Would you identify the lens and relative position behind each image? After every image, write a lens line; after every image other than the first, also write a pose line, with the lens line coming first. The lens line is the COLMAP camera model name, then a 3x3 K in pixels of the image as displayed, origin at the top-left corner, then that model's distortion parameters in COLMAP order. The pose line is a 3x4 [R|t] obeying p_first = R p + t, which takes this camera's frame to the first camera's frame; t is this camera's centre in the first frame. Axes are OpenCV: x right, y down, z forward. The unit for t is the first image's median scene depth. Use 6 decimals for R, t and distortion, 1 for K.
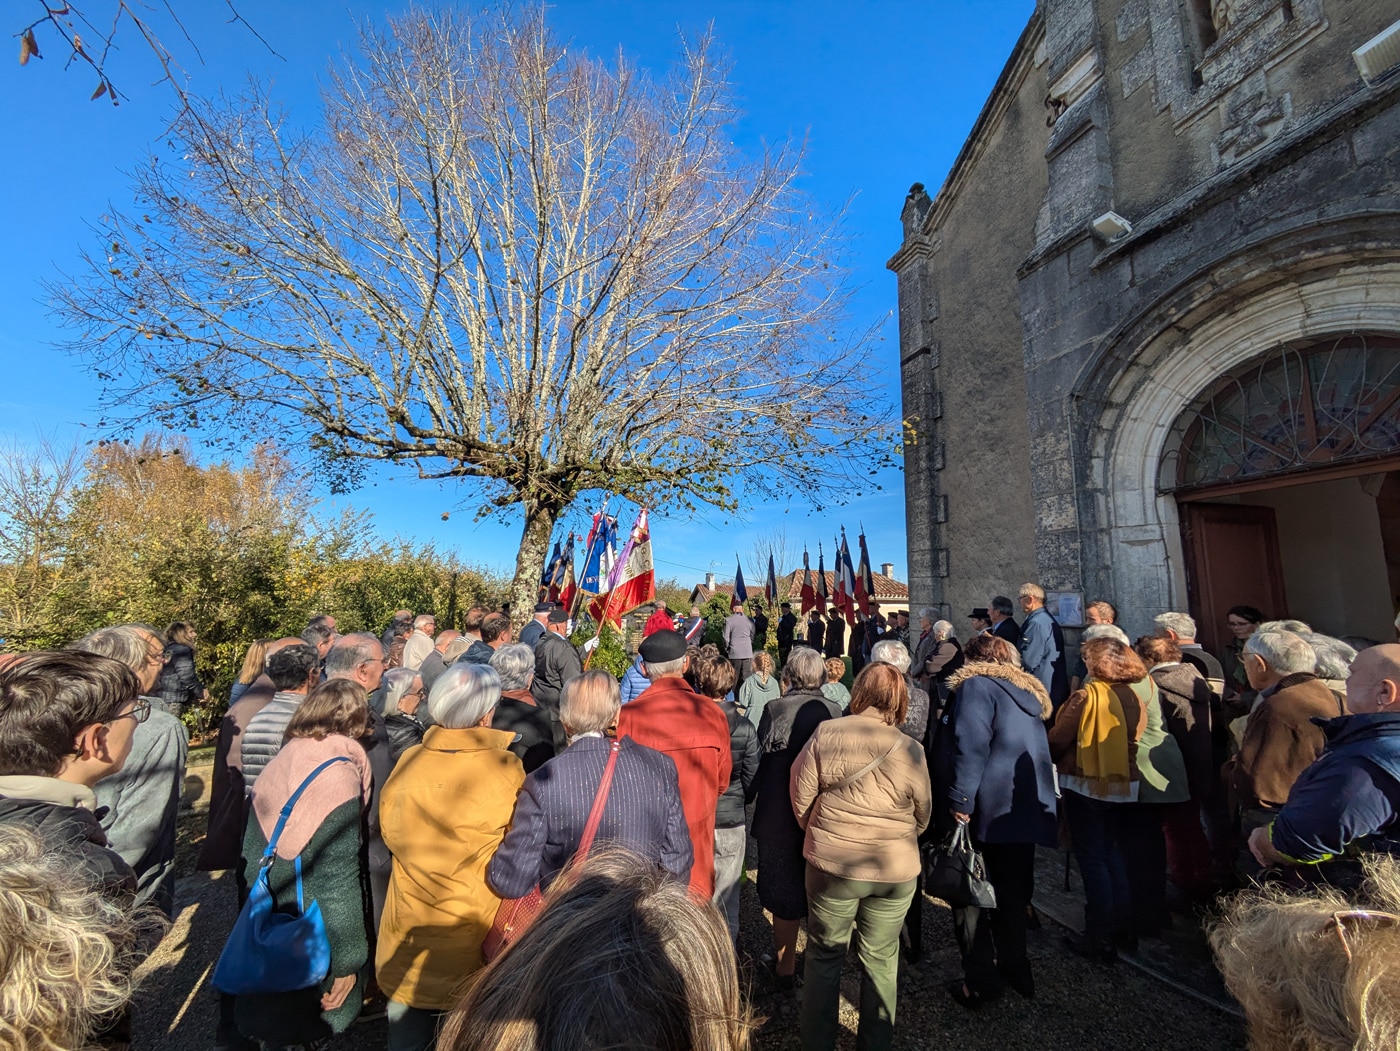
lens RADIAL K [[558.0, 0, 698.2], [0, 558.0, 527.9], [0, 0, 1]] dist [-0.000197, 0.000095]
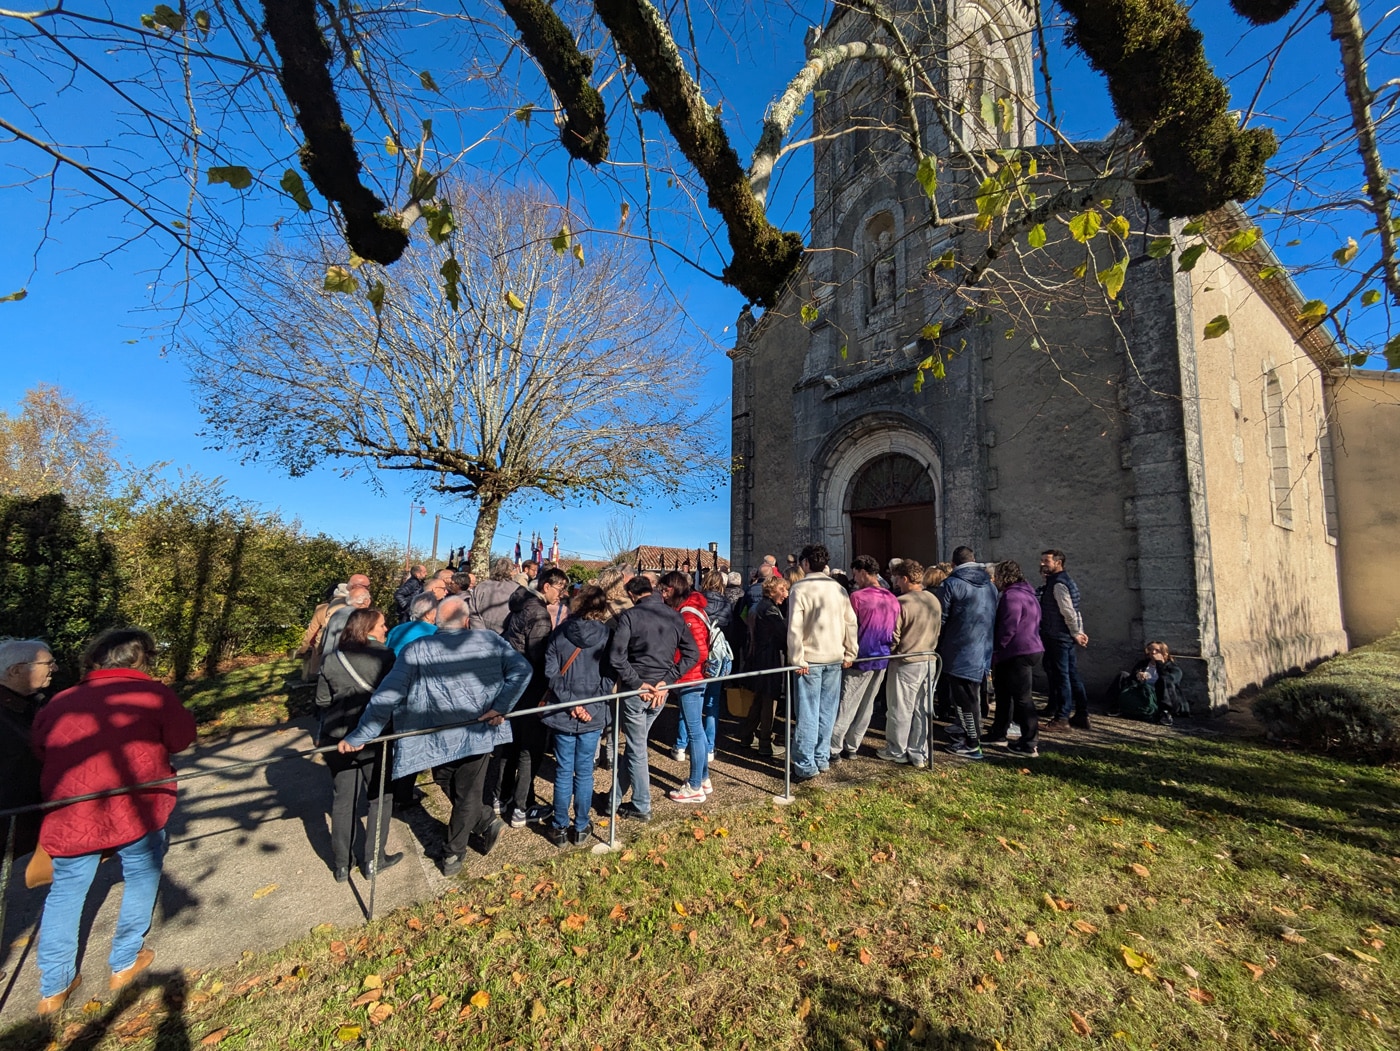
lens RADIAL K [[558.0, 0, 703.1], [0, 558.0, 524.6], [0, 0, 1]] dist [-0.000197, 0.000095]
pose [[0.950421, 0.031797, 0.309337, -0.274160], [-0.042896, 0.998654, 0.029142, -0.043474], [-0.307994, -0.040966, 0.950506, -0.693612]]
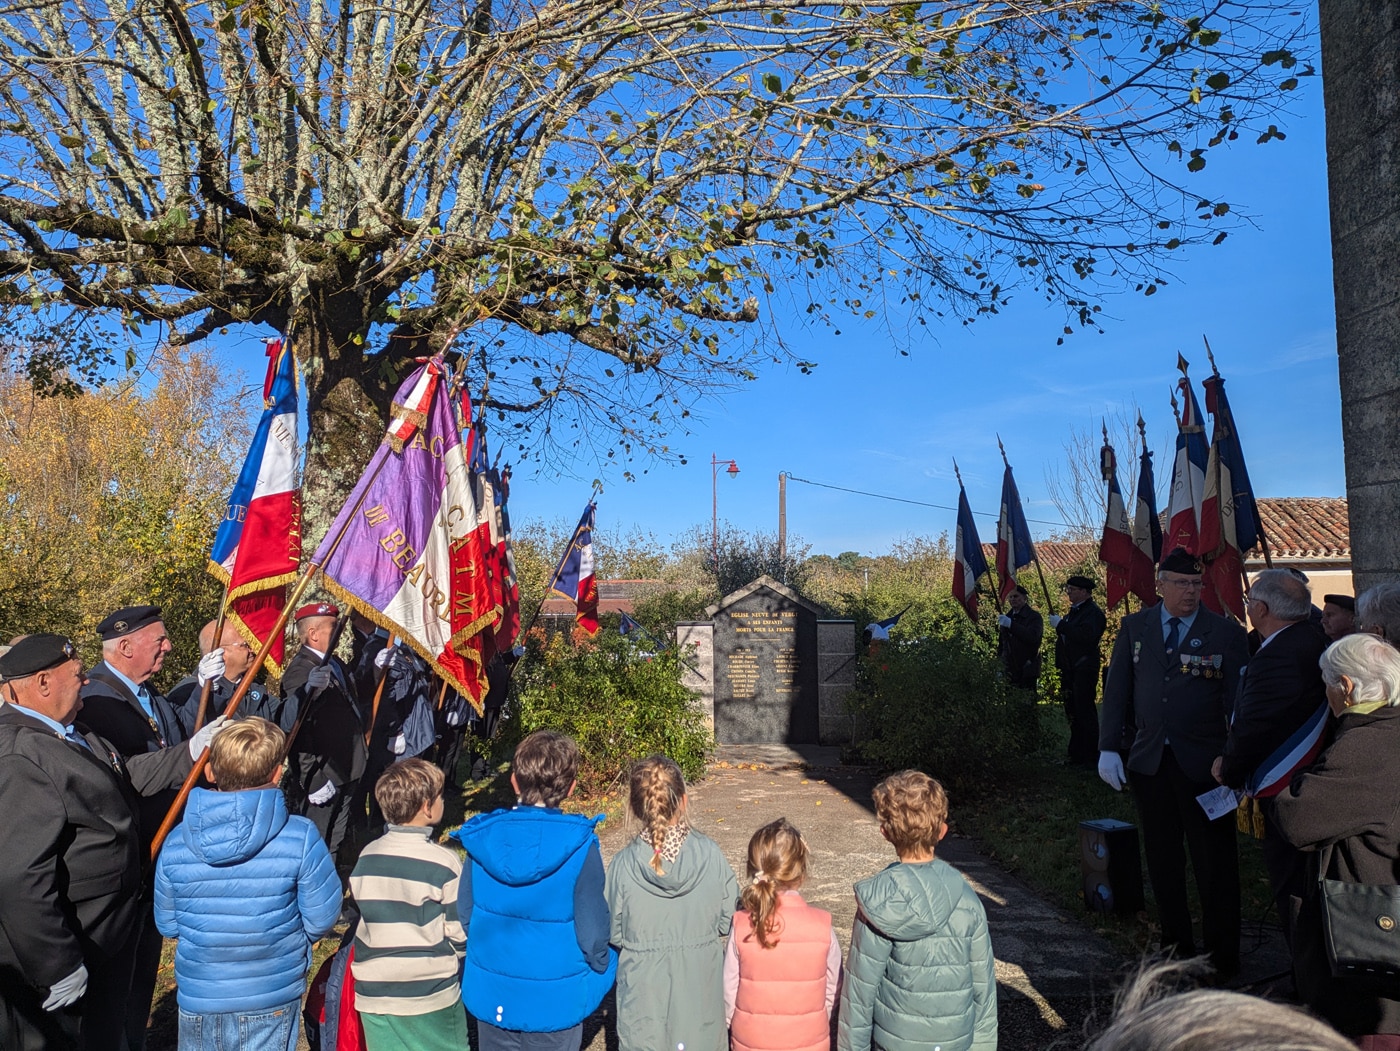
lens RADIAL K [[1026.4, 0, 700.9], [0, 1026.4, 519.3], [0, 0, 1]] dist [0.028398, -0.010681]
pose [[0.952936, -0.055788, -0.297993, 0.259932], [0.076174, 0.995451, 0.057234, 0.059223], [0.293444, -0.077240, 0.952851, 0.441027]]
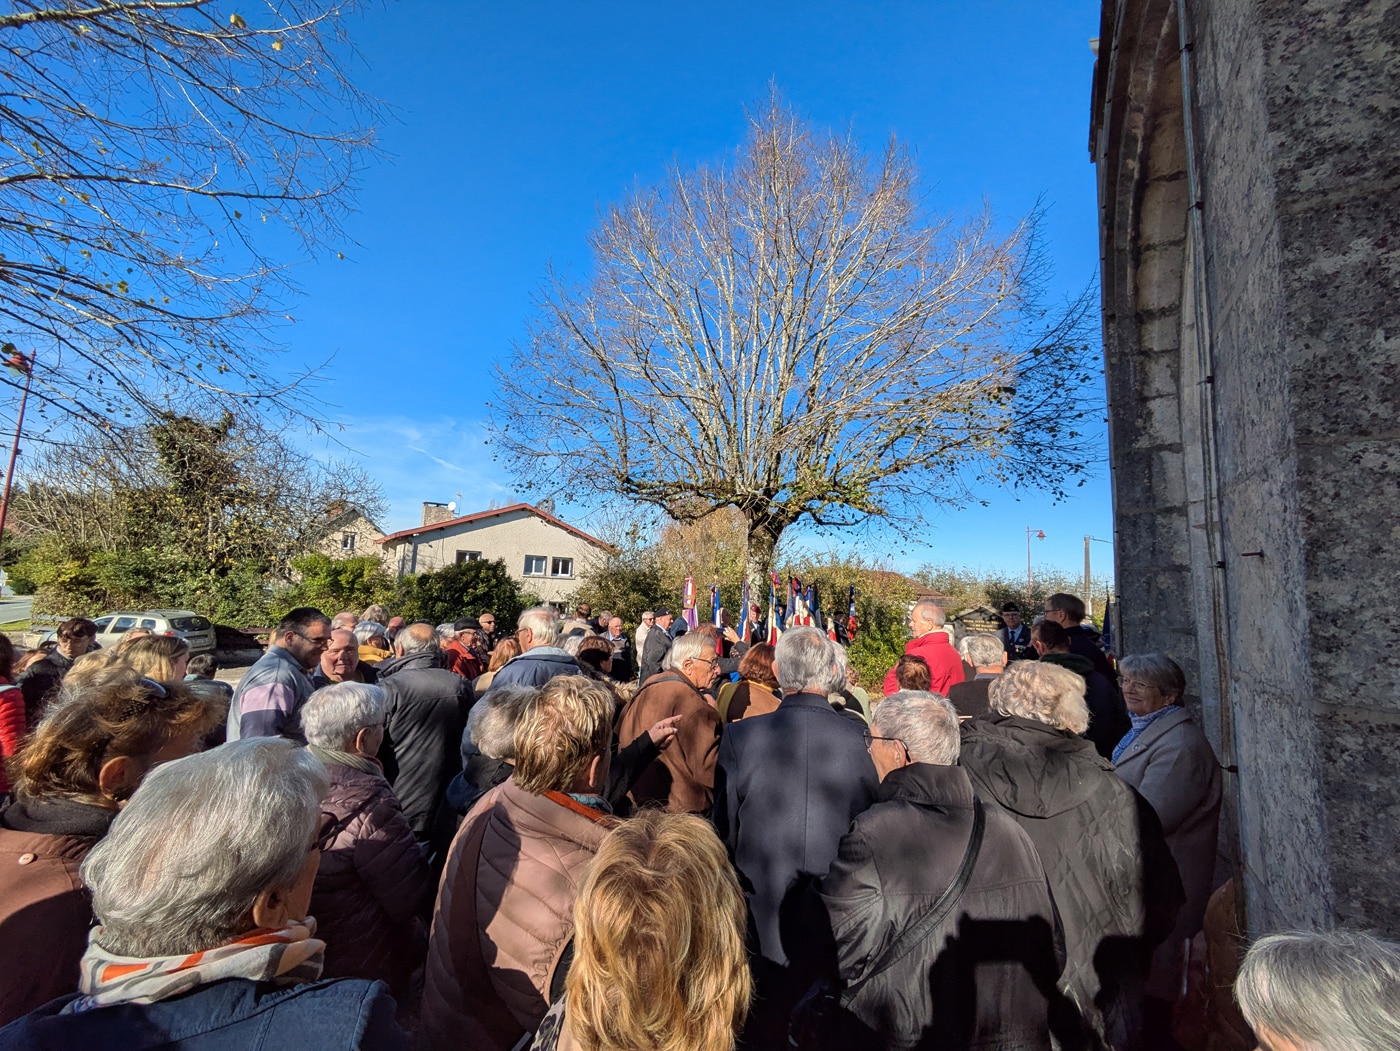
lens RADIAL K [[558.0, 0, 699.5], [0, 558.0, 528.4], [0, 0, 1]] dist [-0.000197, 0.000095]
pose [[0.640752, -0.076610, -0.763916, 0.737657], [0.074601, 0.996513, -0.037363, 0.007668], [0.764115, -0.033048, 0.644233, 0.154803]]
